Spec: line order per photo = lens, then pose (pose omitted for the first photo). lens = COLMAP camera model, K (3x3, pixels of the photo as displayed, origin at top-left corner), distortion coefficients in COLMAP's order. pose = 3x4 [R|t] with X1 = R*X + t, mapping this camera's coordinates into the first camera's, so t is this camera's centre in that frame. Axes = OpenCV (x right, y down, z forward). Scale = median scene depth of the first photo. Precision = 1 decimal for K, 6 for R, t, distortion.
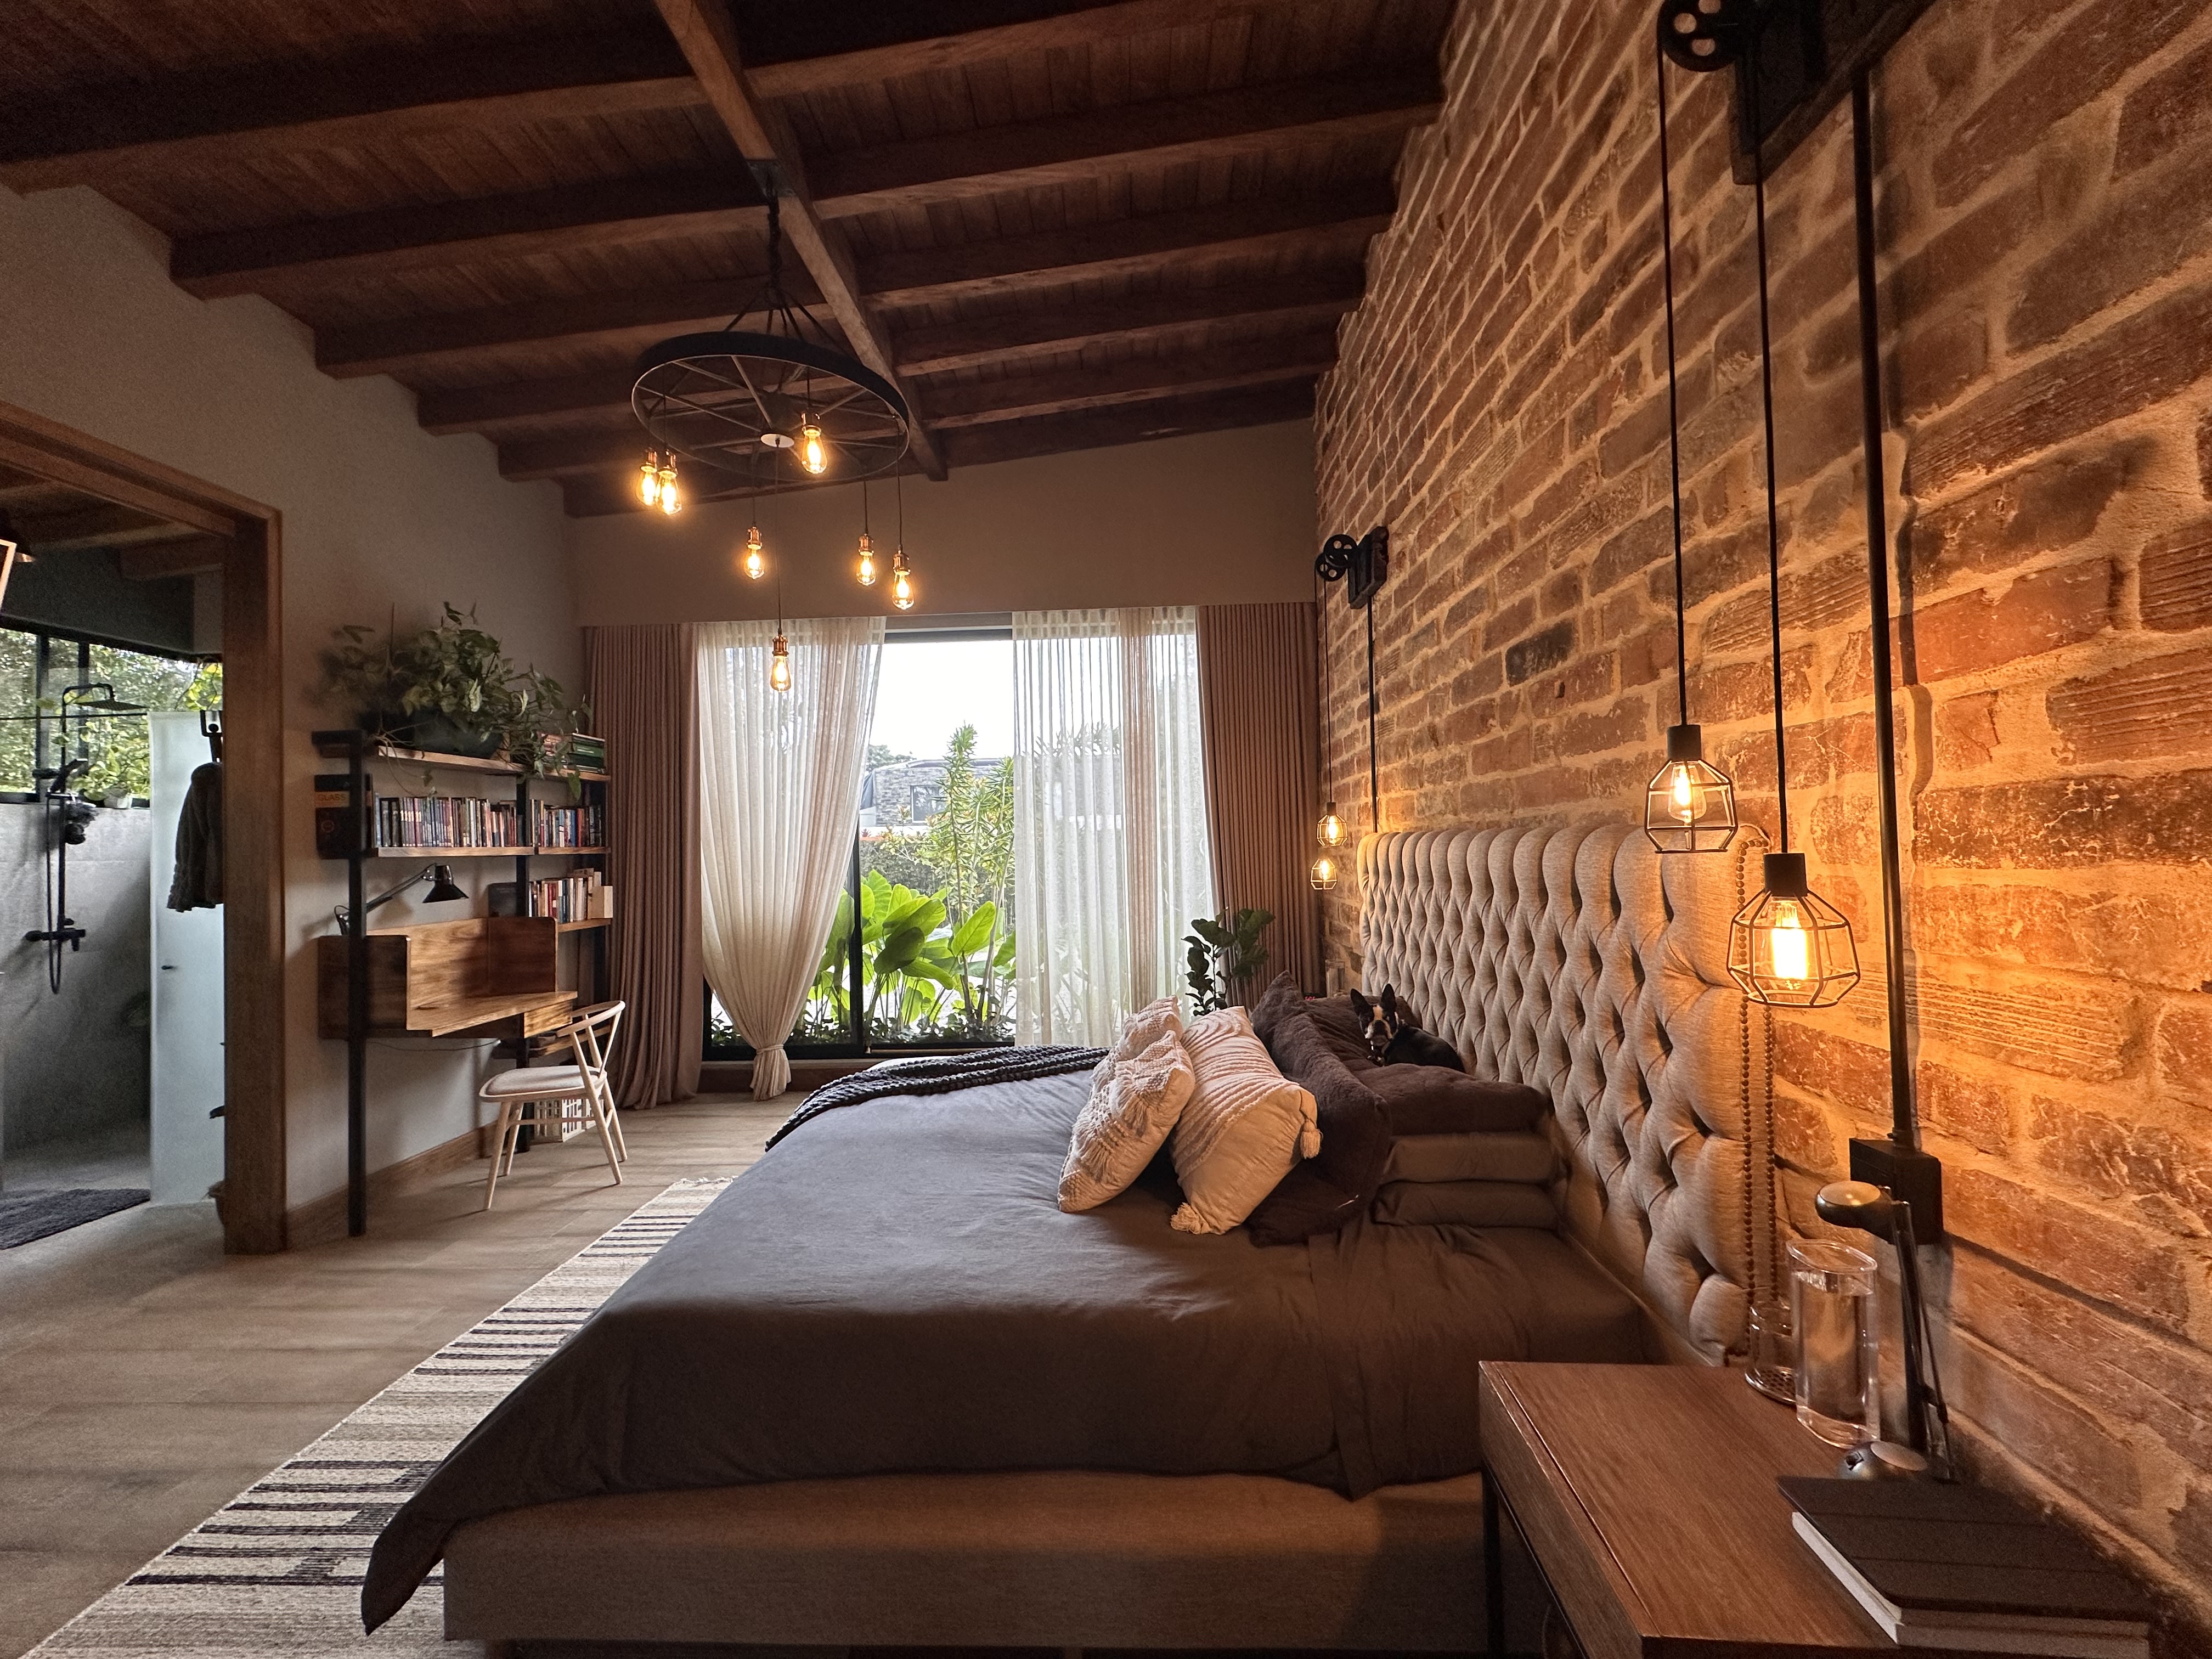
lens RADIAL K [[880.3, 0, 1102.3], [0, 880.3, 828.5], [0, 0, 1]] dist [-0.000113, -0.000080]
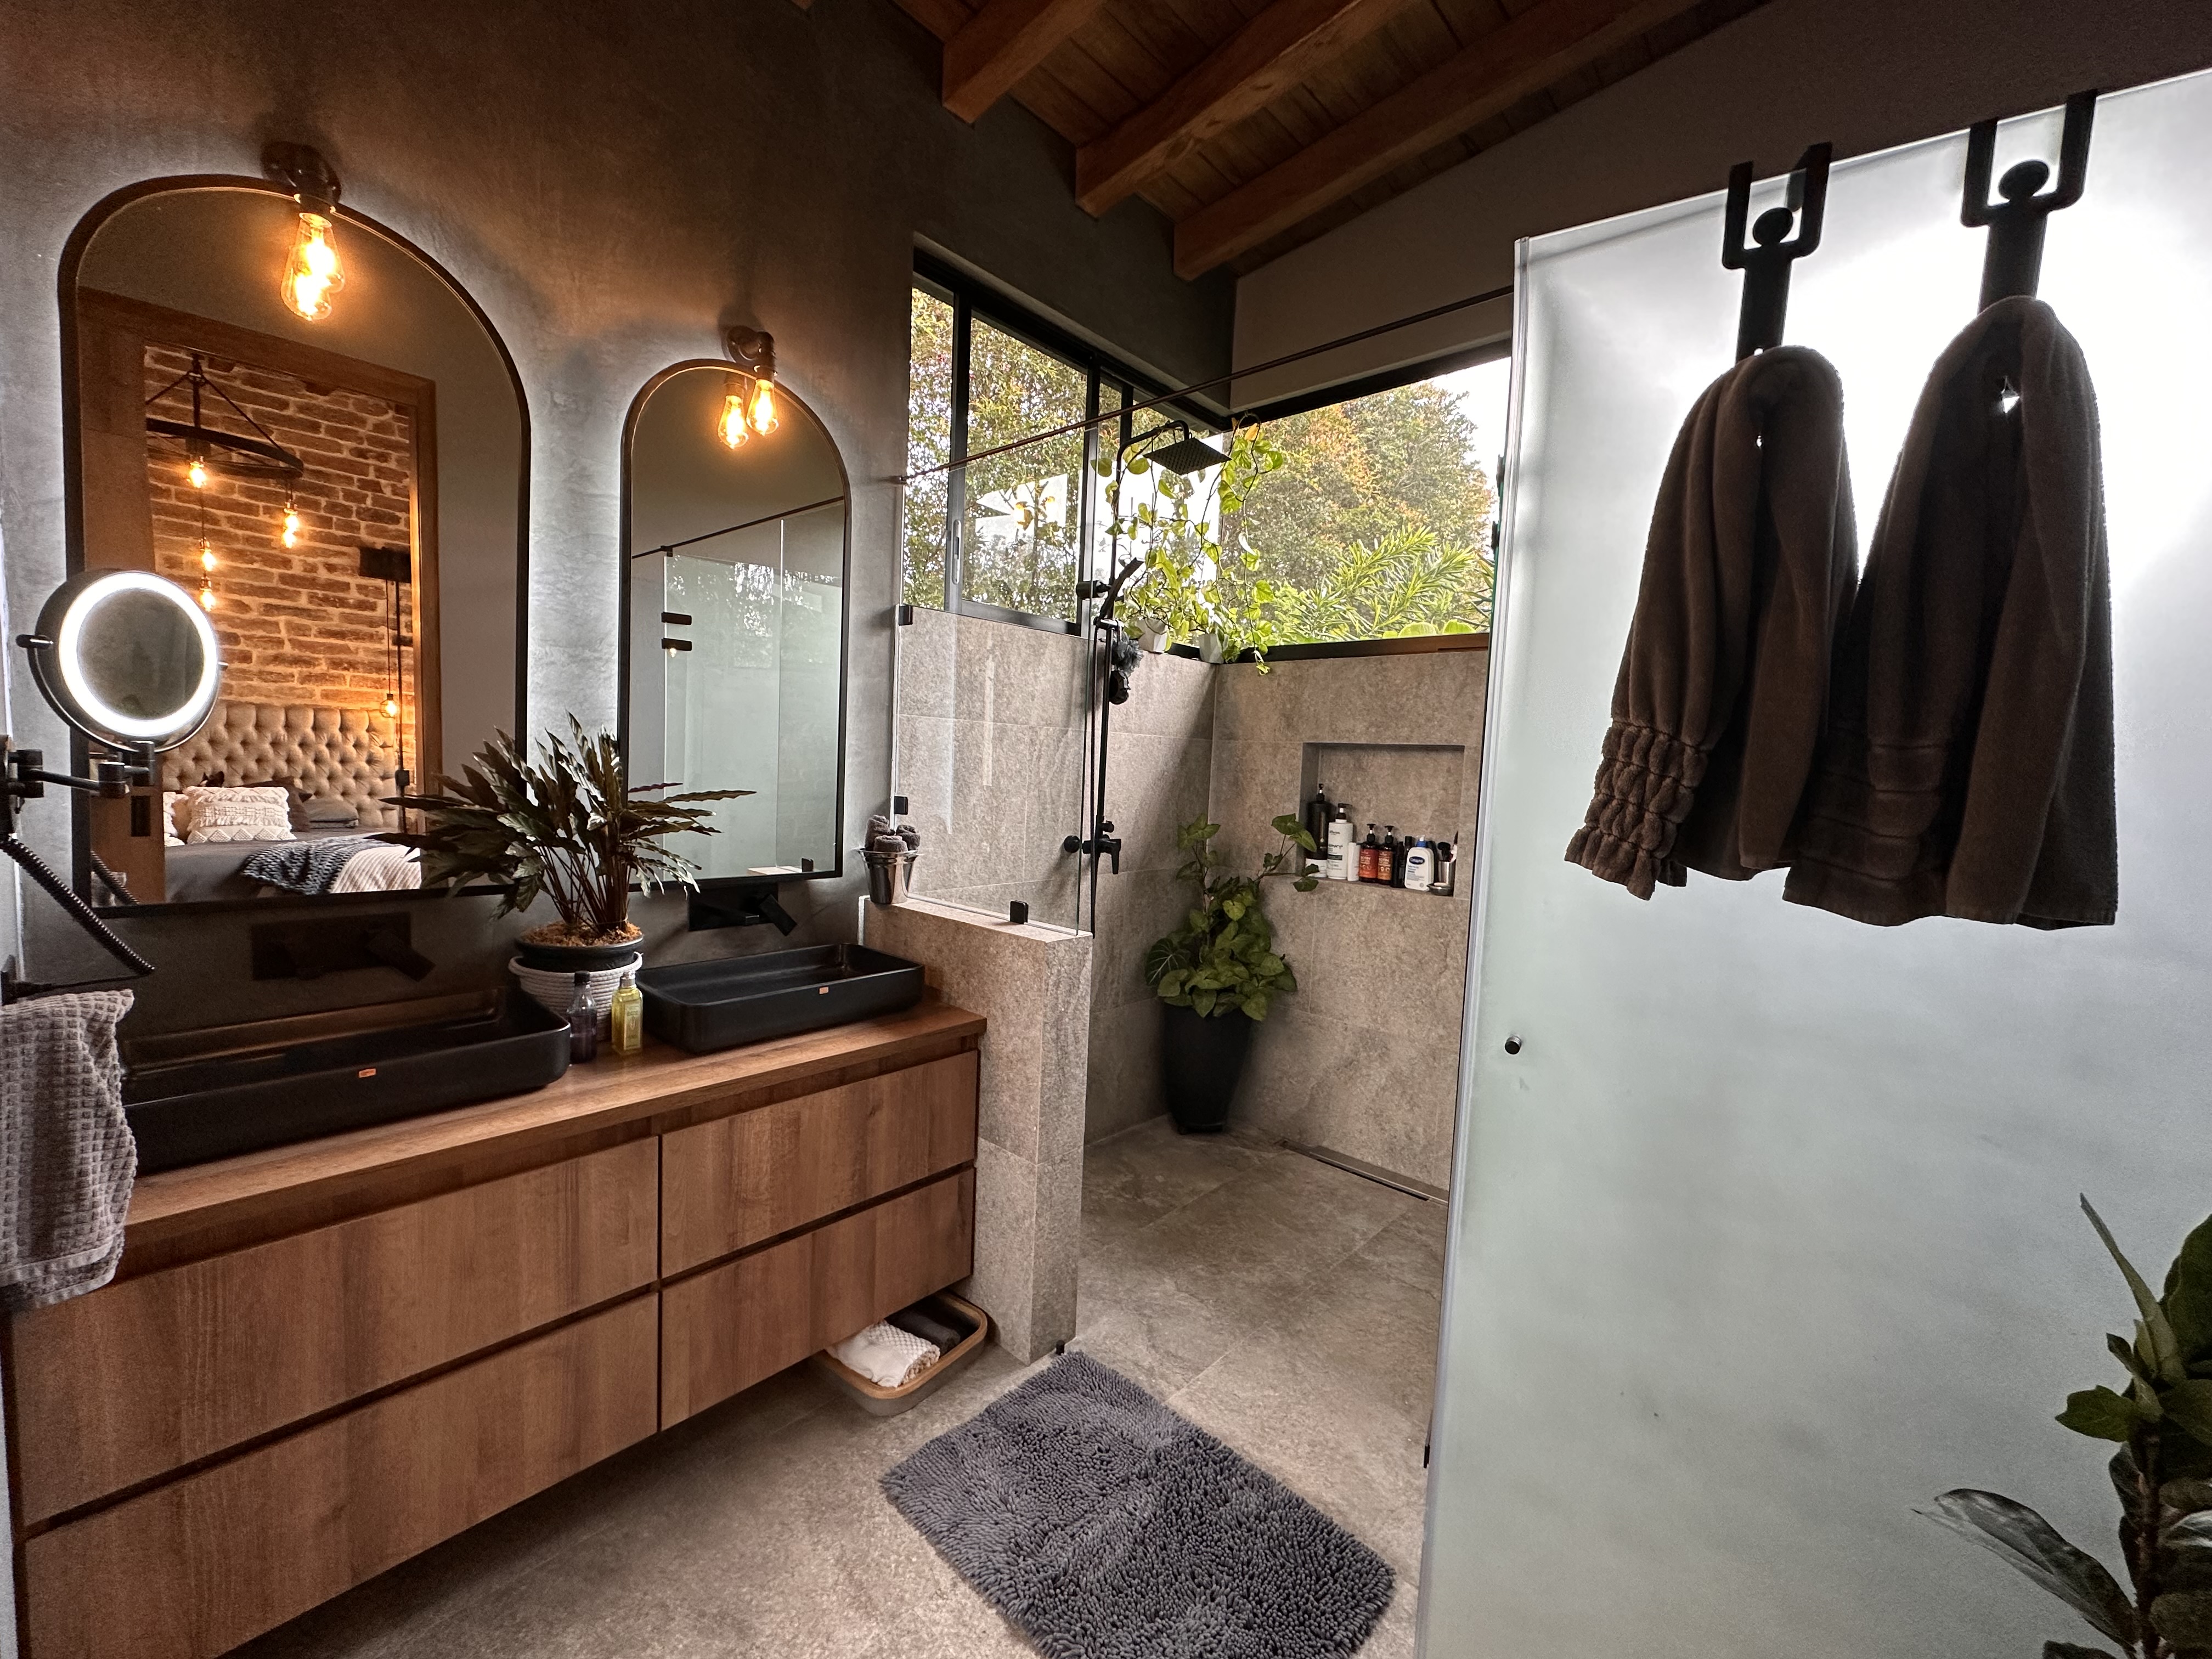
lens RADIAL K [[880.3, 0, 1109.8], [0, 880.3, 831.2], [0, 0, 1]] dist [-0.000113, -0.000080]
pose [[0.809038, 0.108695, -0.577618, -0.808951], [-0.060505, 0.992932, 0.102101, 0.045073], [0.584633, -0.047655, 0.809897, 0.489829]]
